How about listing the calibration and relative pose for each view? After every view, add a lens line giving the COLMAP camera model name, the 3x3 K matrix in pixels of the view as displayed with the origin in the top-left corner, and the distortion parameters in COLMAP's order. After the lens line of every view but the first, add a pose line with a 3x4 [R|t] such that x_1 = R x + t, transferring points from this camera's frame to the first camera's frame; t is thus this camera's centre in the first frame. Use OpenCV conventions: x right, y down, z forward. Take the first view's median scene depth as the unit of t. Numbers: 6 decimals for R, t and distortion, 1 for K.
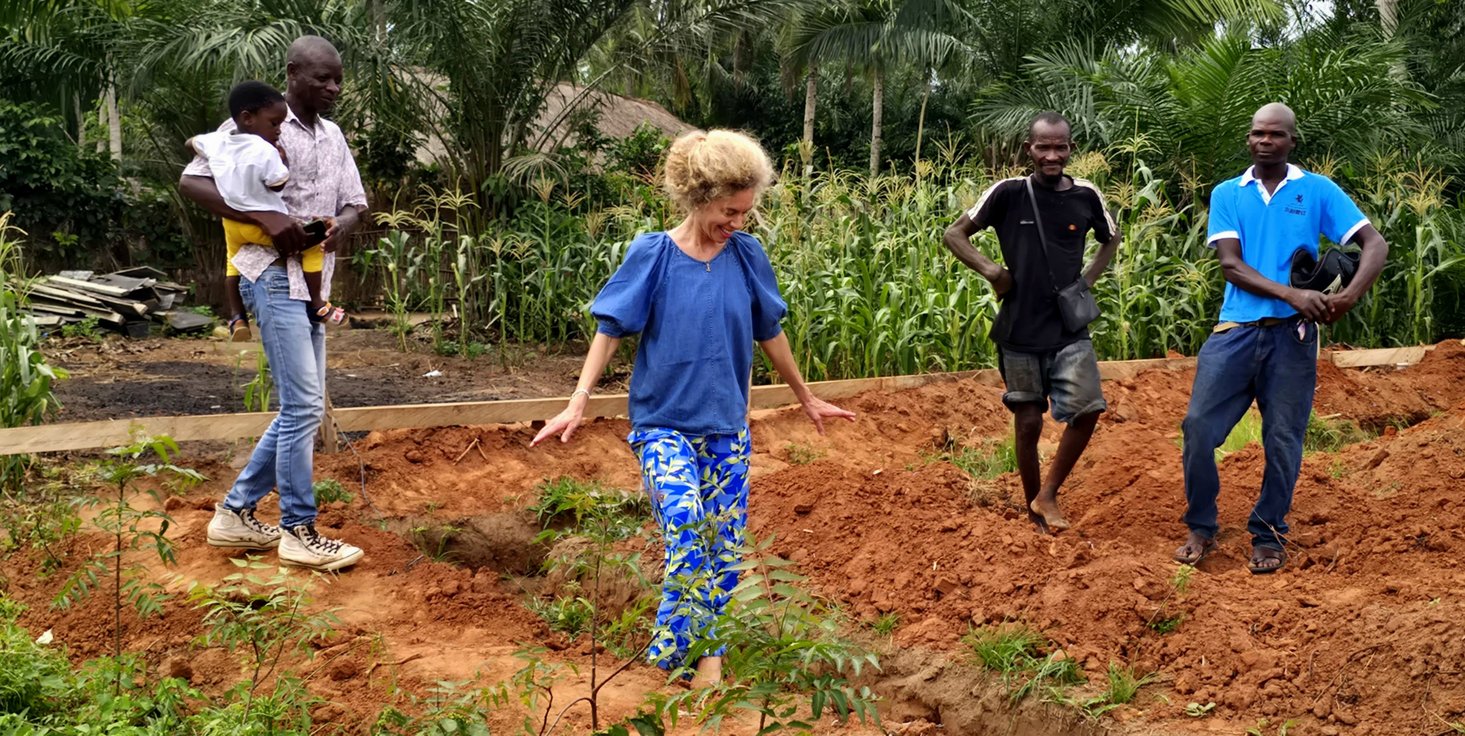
lens RADIAL K [[1686.4, 0, 703.8], [0, 1686.4, 373.9], [0, 0, 1]] dist [0.154645, -0.423680]
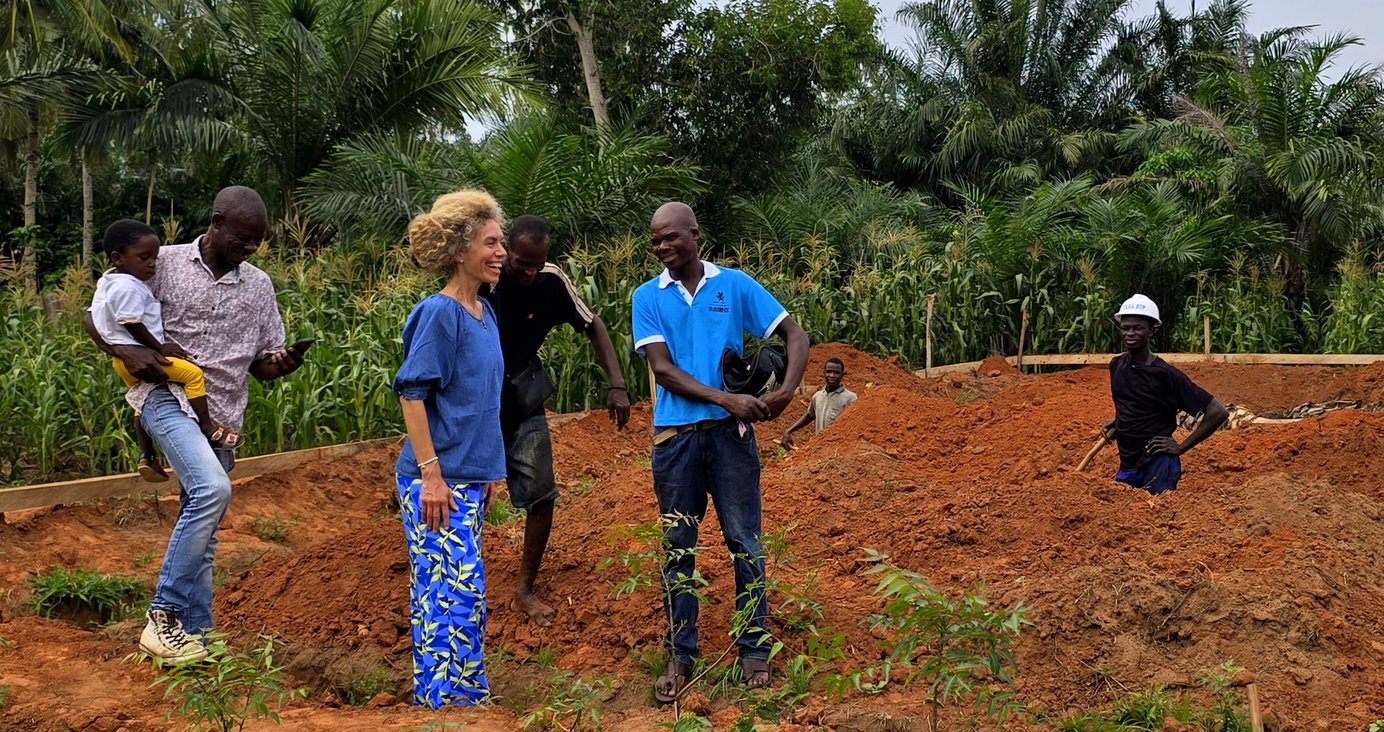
lens RADIAL K [[1645.8, 0, 622.5], [0, 1645.8, 365.4], [0, 0, 1]] dist [0.089801, -0.051502]
pose [[0.915599, -0.043154, 0.399771, -0.127773], [0.063678, 0.997239, -0.038194, 0.002387], [-0.397019, 0.060427, 0.915819, 0.001554]]
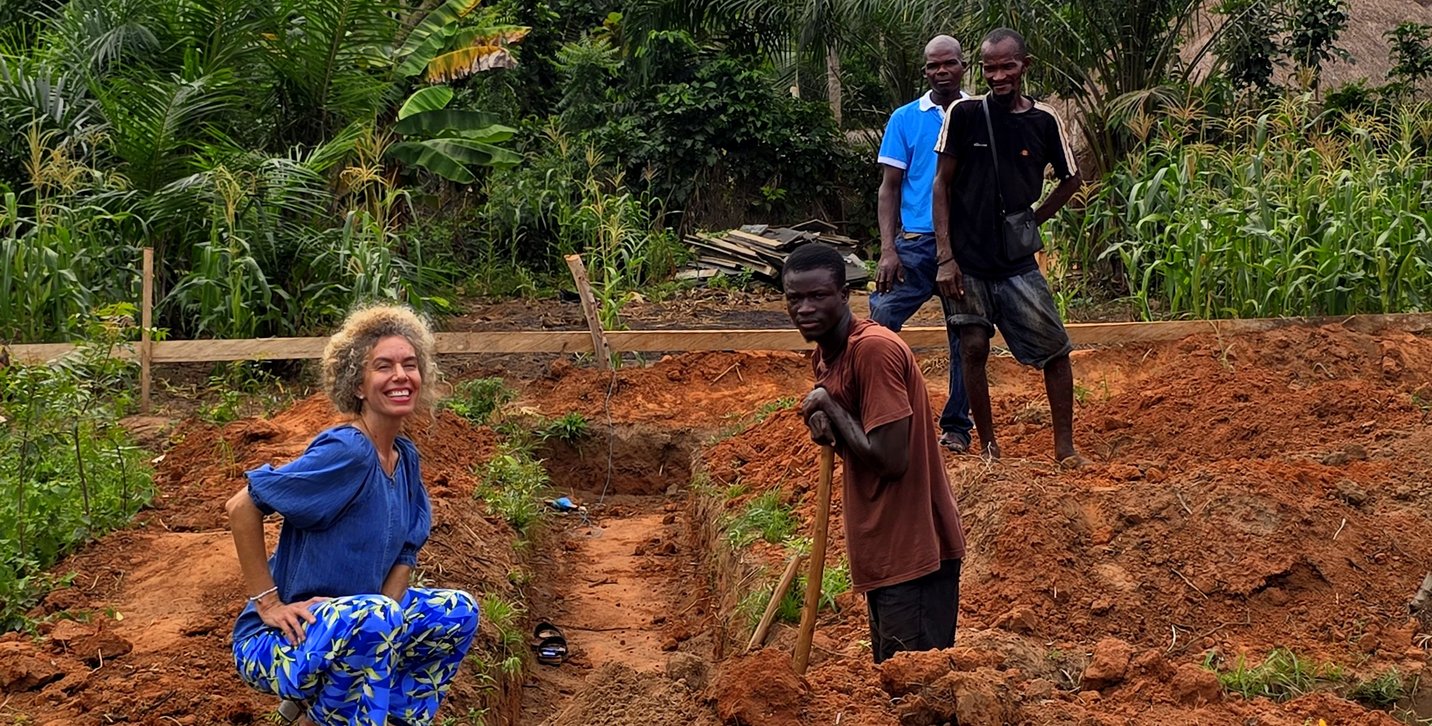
lens RADIAL K [[2062.0, 0, 716.0], [0, 2062.0, 363.0], [0, 0, 1]] dist [0.084738, -0.074379]
pose [[0.877538, 0.026272, -0.478787, 0.415557], [-0.025654, 0.999640, 0.007832, 0.024689], [0.478821, 0.005410, 0.877896, -0.136345]]
